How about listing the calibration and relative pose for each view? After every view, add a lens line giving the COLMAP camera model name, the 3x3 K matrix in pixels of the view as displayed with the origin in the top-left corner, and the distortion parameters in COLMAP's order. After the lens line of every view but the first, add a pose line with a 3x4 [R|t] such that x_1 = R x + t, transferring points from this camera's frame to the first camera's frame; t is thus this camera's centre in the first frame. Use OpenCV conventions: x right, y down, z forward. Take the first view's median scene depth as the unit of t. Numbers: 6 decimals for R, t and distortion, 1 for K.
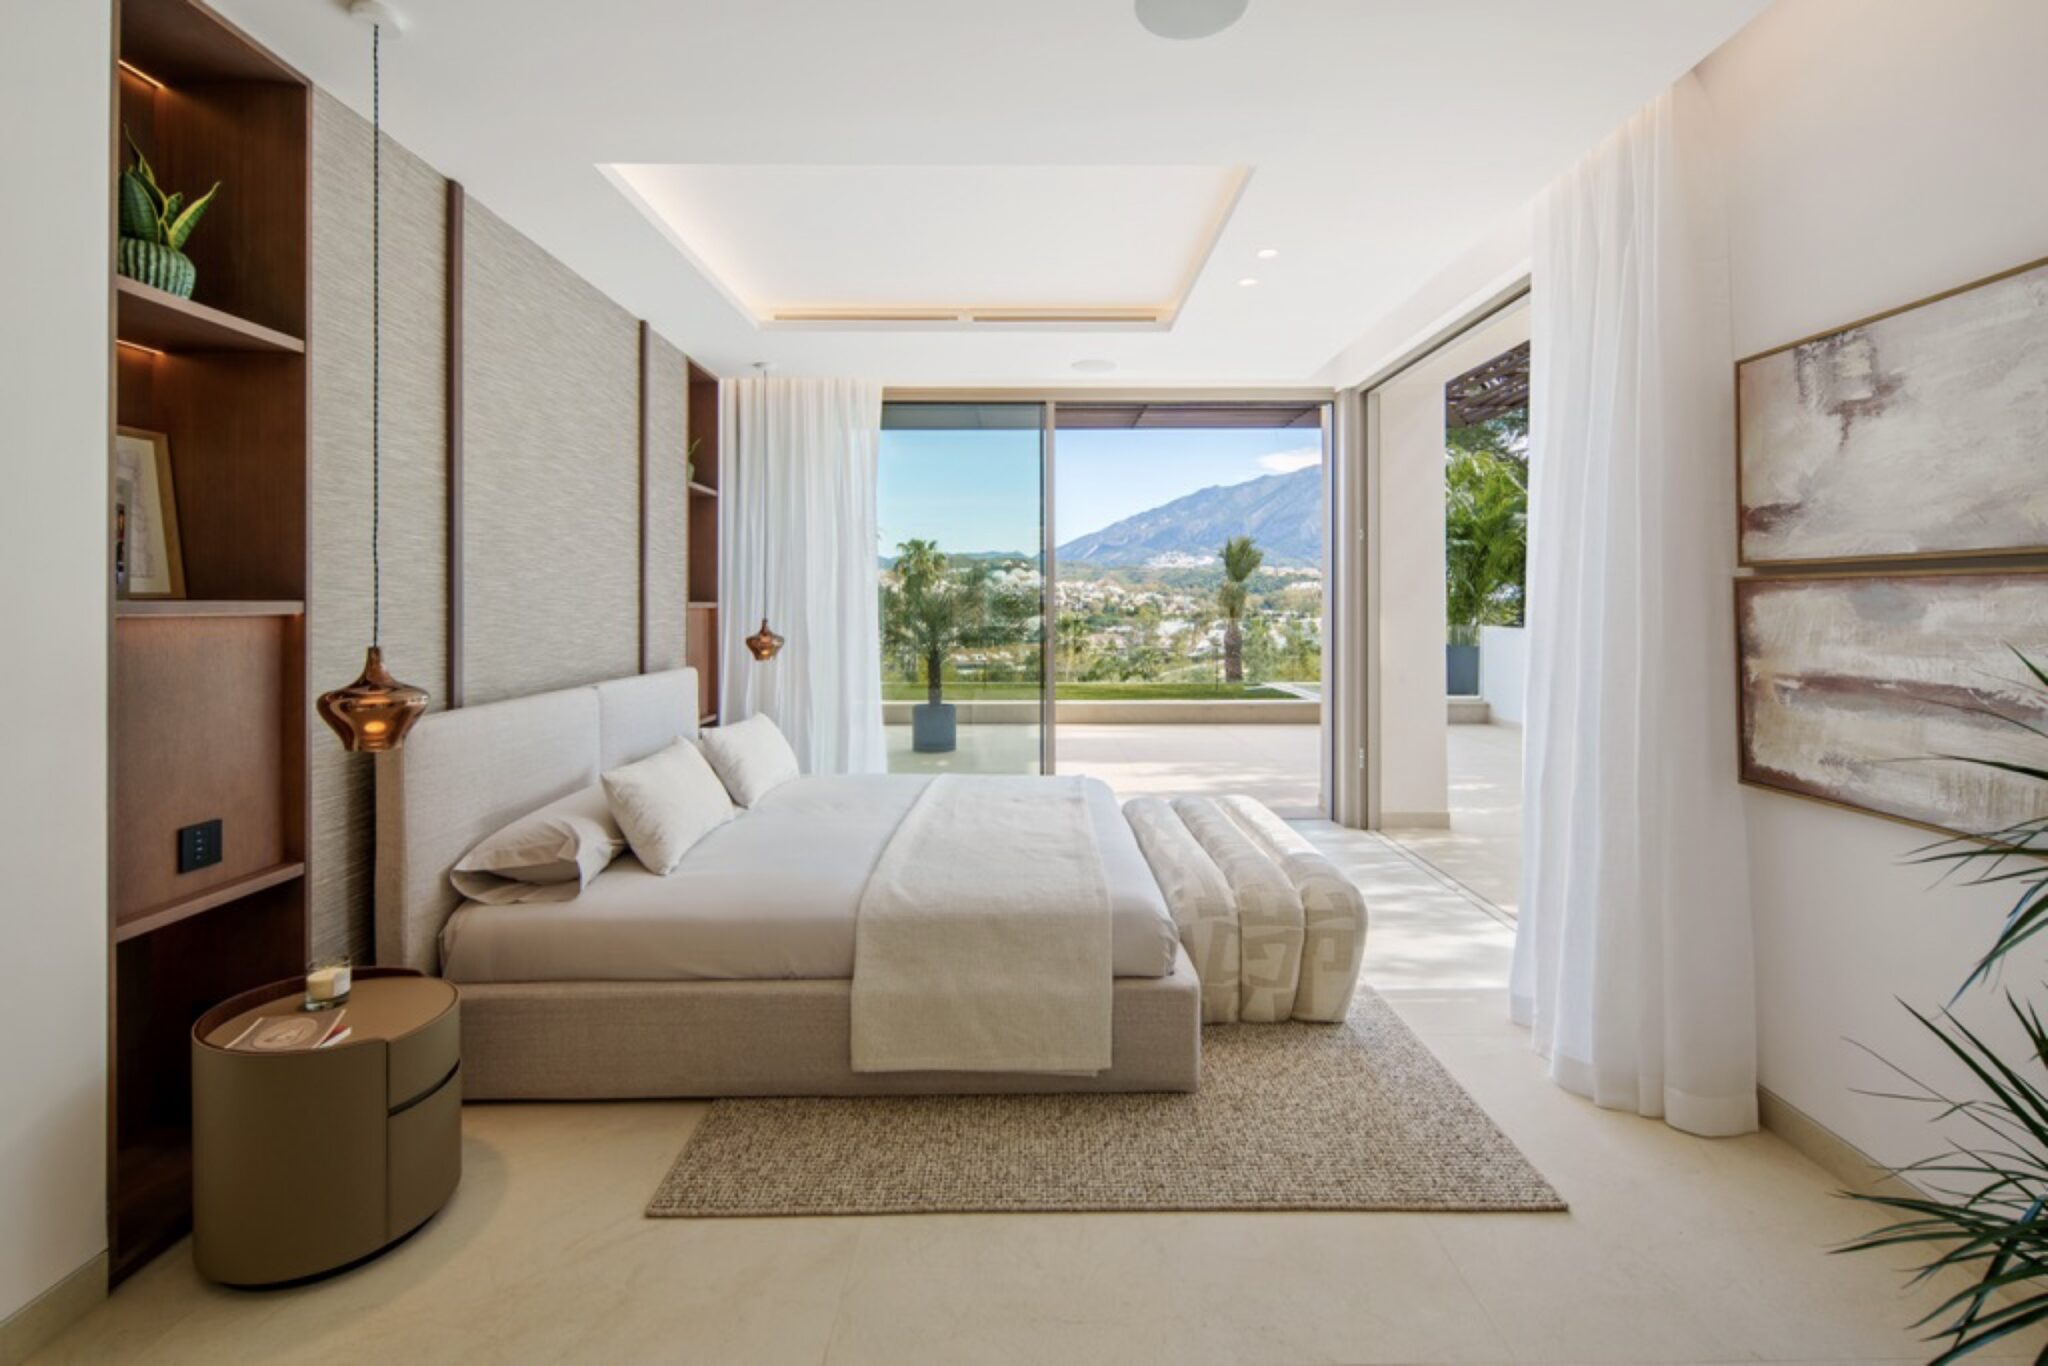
lens RADIAL K [[912.2, 0, 1039.7], [0, 912.2, 610.8], [0, 0, 1]] dist [0.000036, -0.000130]
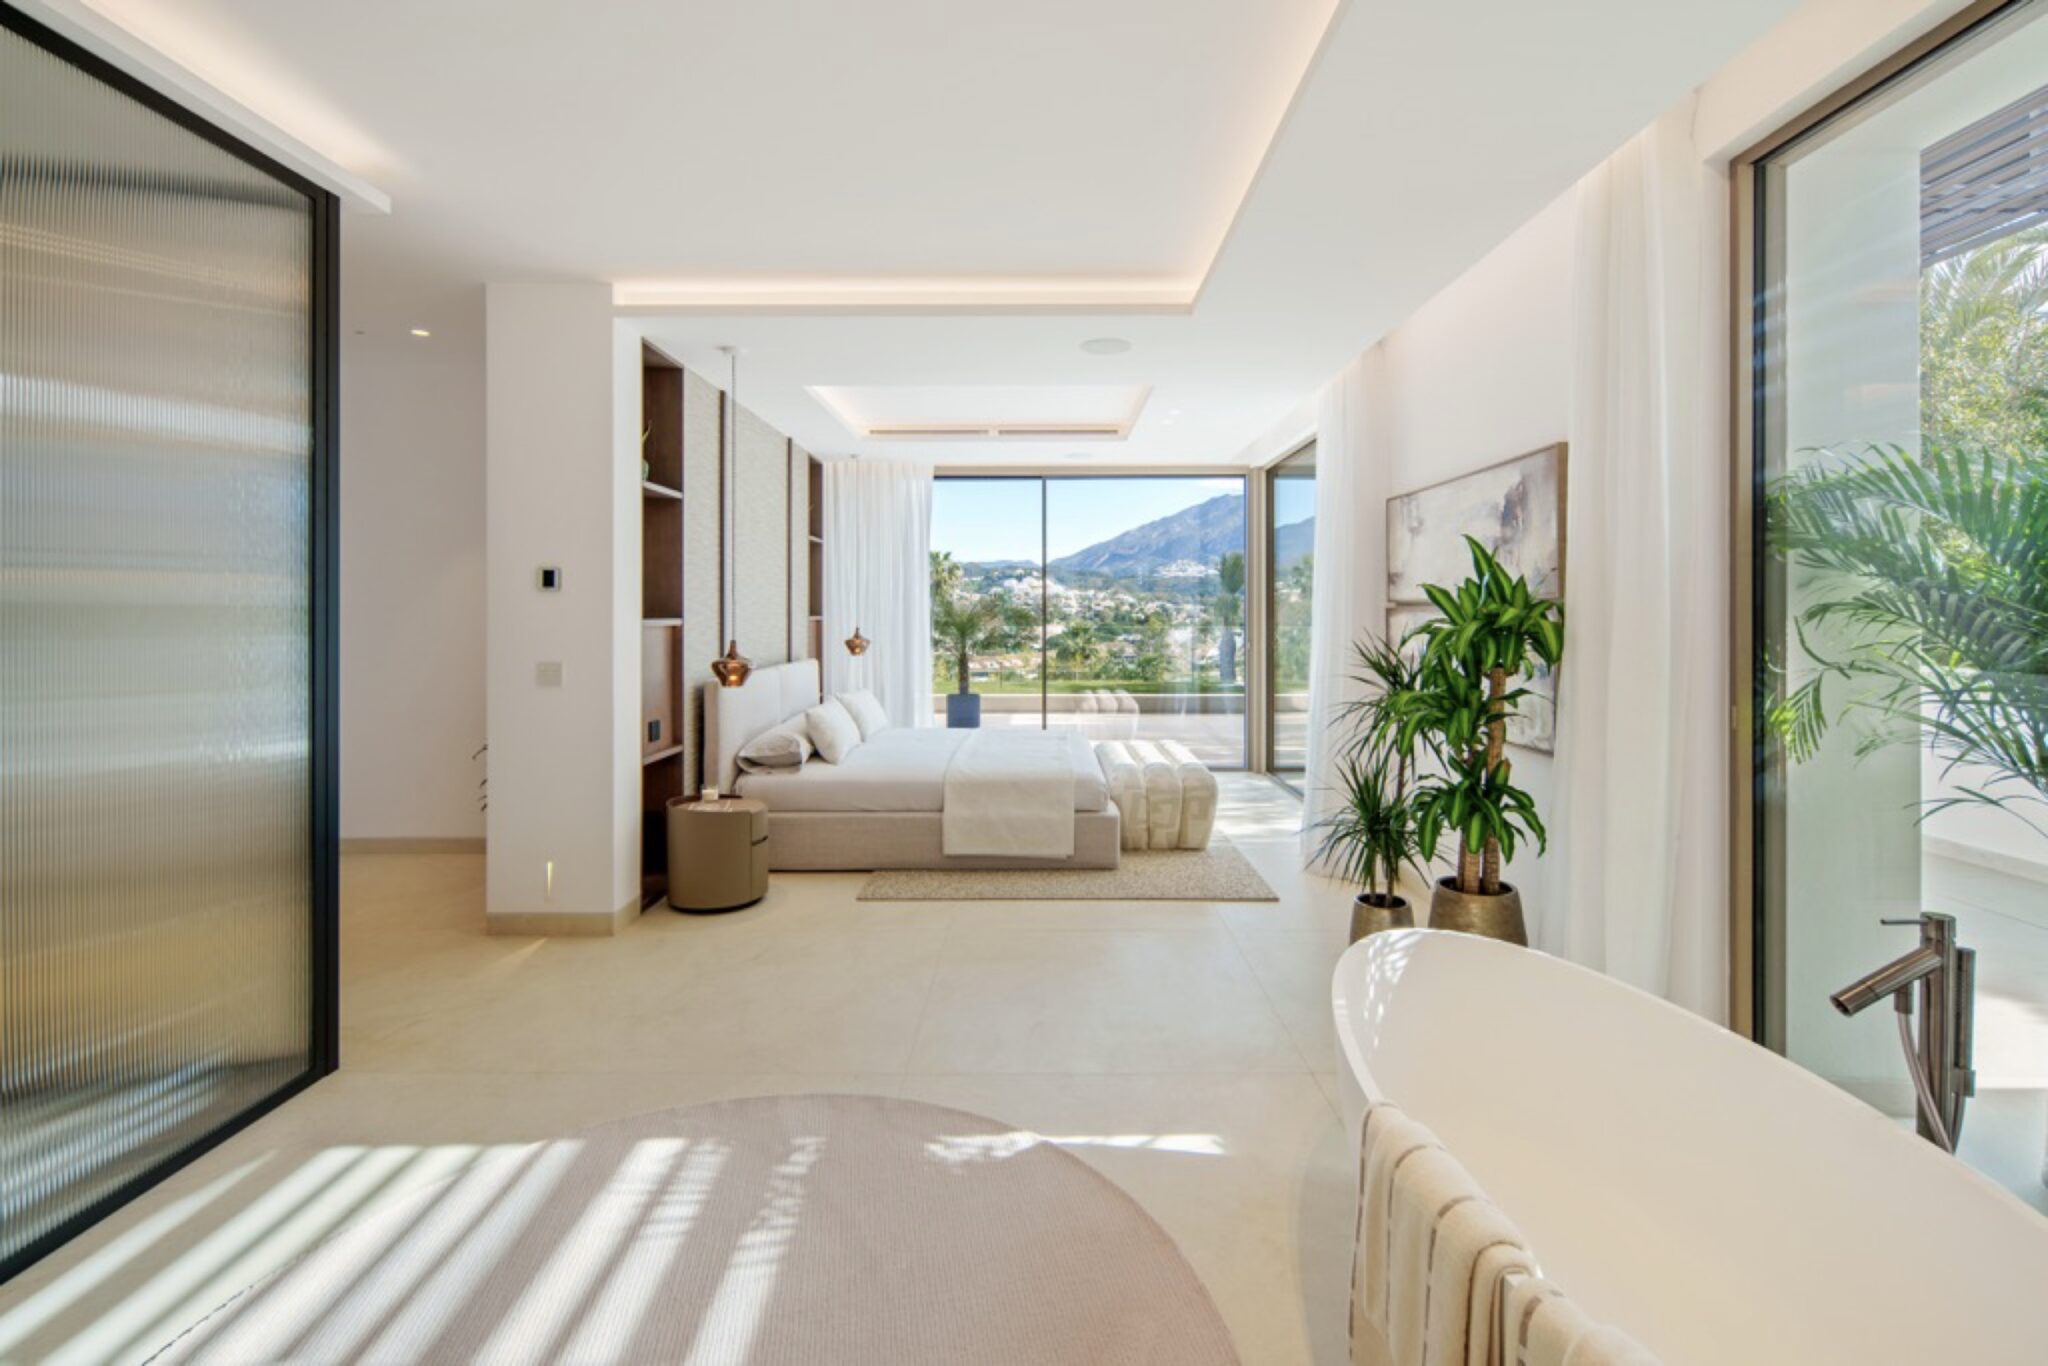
lens RADIAL K [[912.2, 0, 1039.7], [0, 912.2, 610.8], [0, 0, 1]] dist [0.000036, -0.000130]
pose [[0.999918, 0.001177, -0.012741, 0.016720], [-0.001292, 0.999958, -0.009050, -0.006292], [0.012730, 0.009065, 0.999878, -0.568089]]
